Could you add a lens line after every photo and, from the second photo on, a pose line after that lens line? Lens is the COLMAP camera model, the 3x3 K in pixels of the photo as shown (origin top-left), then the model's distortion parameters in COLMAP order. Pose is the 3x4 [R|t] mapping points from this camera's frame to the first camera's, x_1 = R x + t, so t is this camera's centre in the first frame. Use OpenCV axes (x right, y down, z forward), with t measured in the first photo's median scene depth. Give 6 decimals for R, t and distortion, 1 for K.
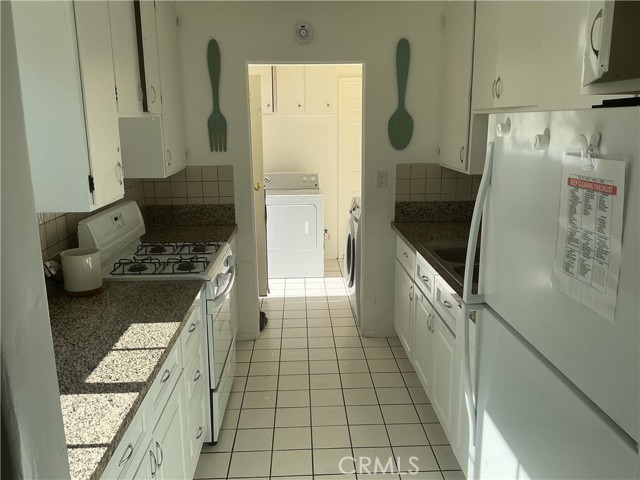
lens RADIAL K [[533.1, 0, 319.9], [0, 533.1, 239.2], [0, 0, 1]] dist [0.061922, -0.046053]
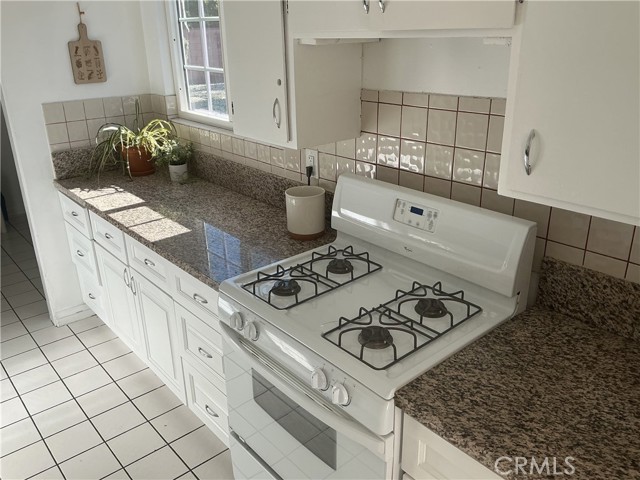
lens RADIAL K [[533.1, 0, 320.6], [0, 533.1, 239.1], [0, 0, 1]] dist [0.061922, -0.046053]
pose [[-0.779469, 0.249998, -0.574395, 0.095900], [-0.117071, 0.842631, 0.525612, -0.499563], [0.615404, 0.476943, -0.627537, 2.102865]]
